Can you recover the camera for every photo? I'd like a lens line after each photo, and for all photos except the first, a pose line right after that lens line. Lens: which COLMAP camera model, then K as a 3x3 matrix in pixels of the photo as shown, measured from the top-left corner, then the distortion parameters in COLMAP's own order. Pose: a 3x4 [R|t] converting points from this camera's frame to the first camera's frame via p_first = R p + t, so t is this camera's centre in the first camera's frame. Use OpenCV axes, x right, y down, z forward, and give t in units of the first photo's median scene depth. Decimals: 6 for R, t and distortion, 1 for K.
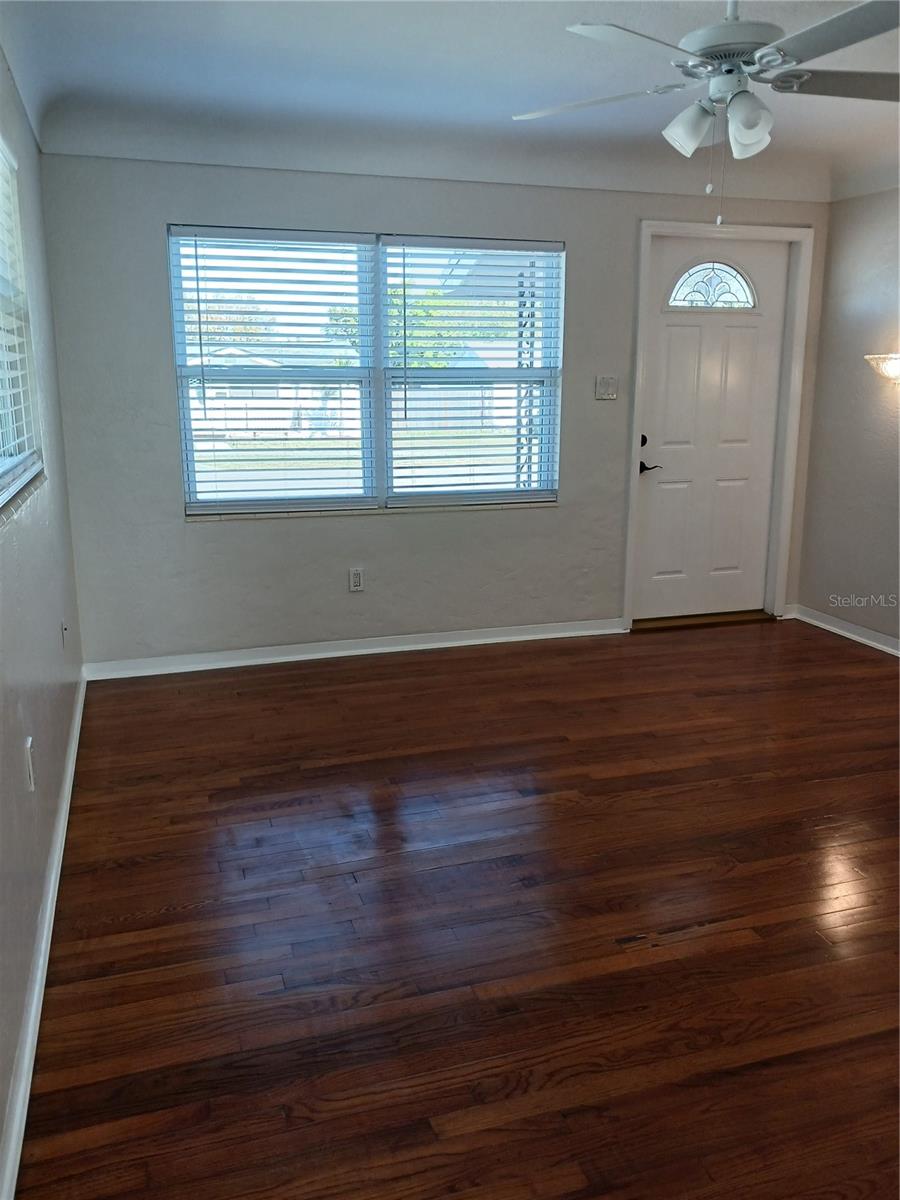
lens RADIAL K [[942.1, 0, 414.3], [0, 942.1, 602.6], [0, 0, 1]] dist [0.087934, -0.148552]
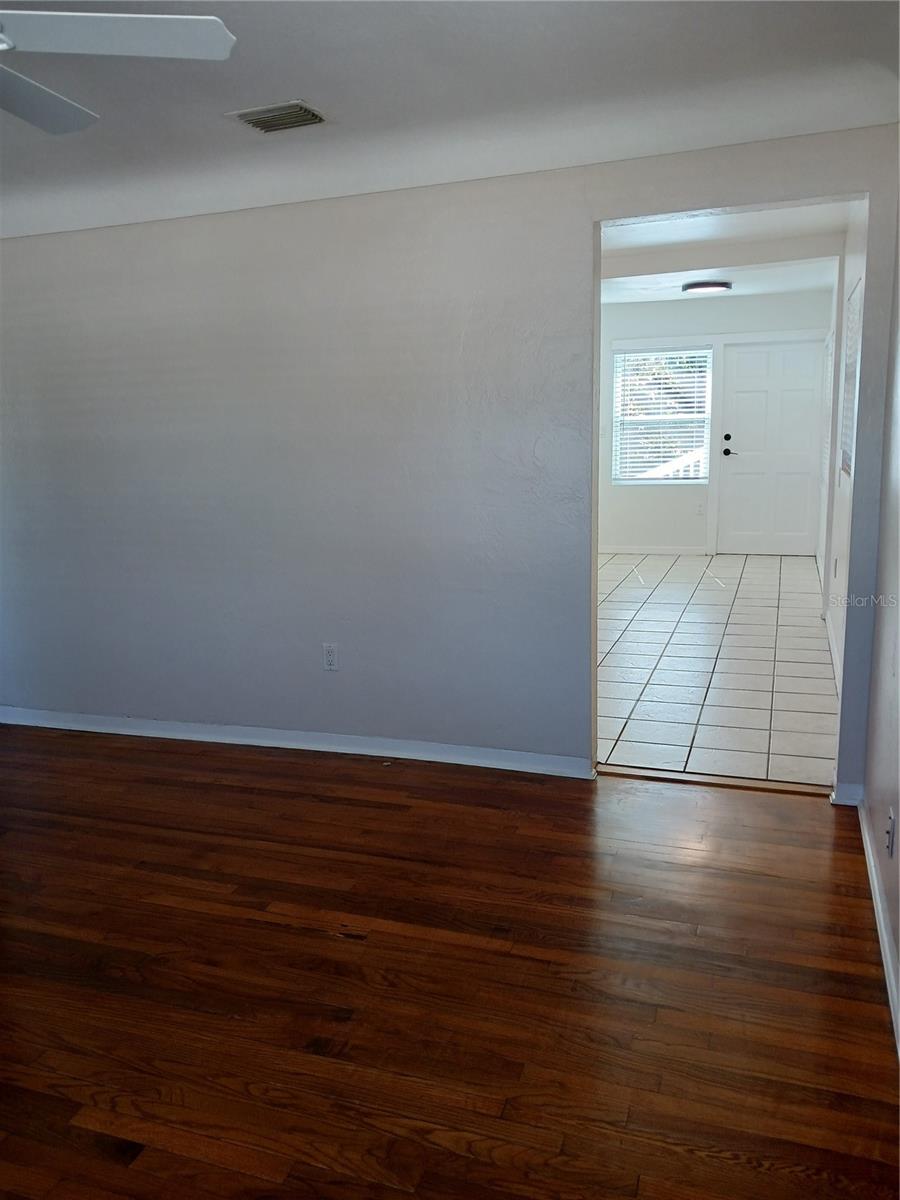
lens RADIAL K [[942.1, 0, 414.3], [0, 942.1, 602.6], [0, 0, 1]] dist [0.087934, -0.148552]
pose [[-0.800539, -0.073586, 0.594746, -0.247040], [0.166827, 0.925839, 0.339103, -0.199934], [-0.575592, 0.370685, -0.728894, 0.848211]]
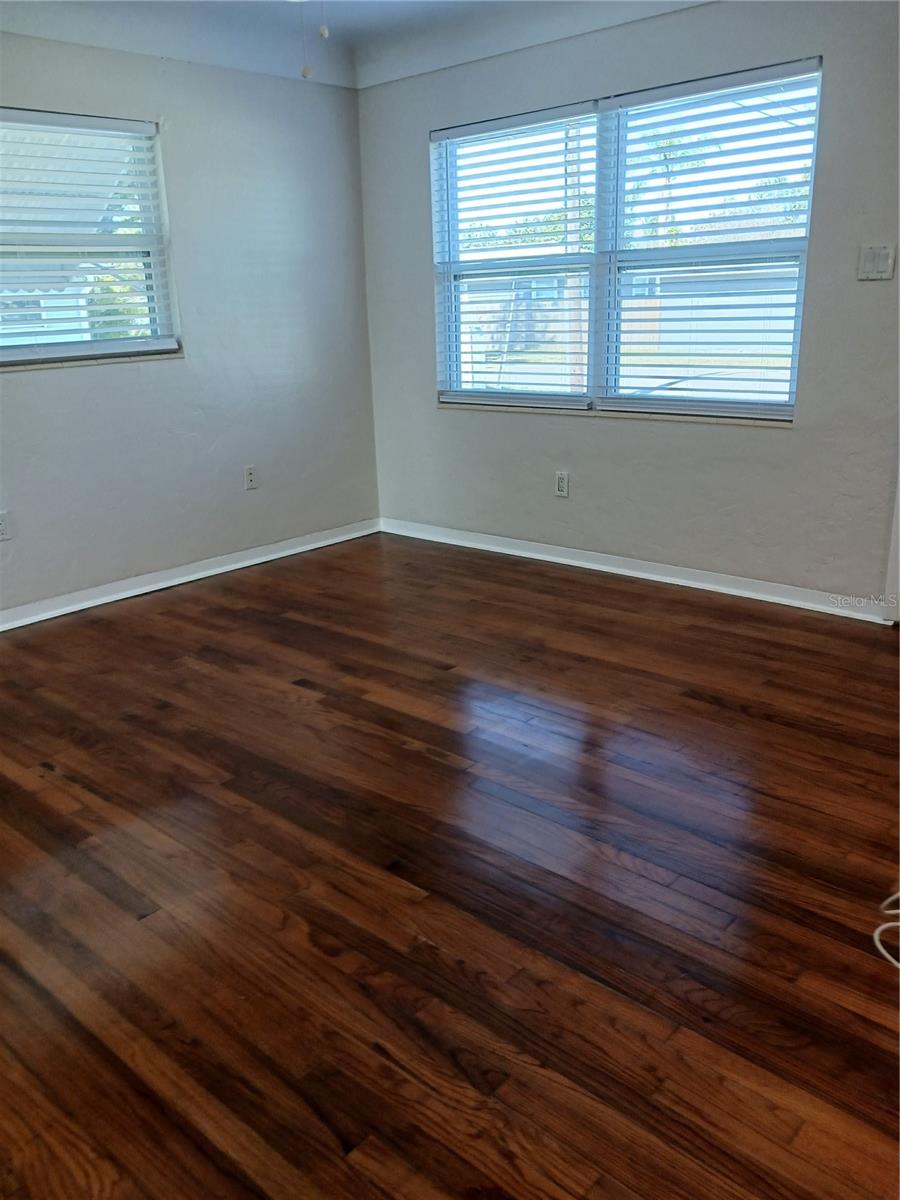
lens RADIAL K [[942.1, 0, 414.3], [0, 942.1, 602.6], [0, 0, 1]] dist [0.087934, -0.148552]
pose [[0.508292, 0.249749, -0.824175, 0.722774], [-0.157503, 0.967842, 0.196148, -0.077139], [0.846659, 0.030110, 0.531283, 0.386450]]
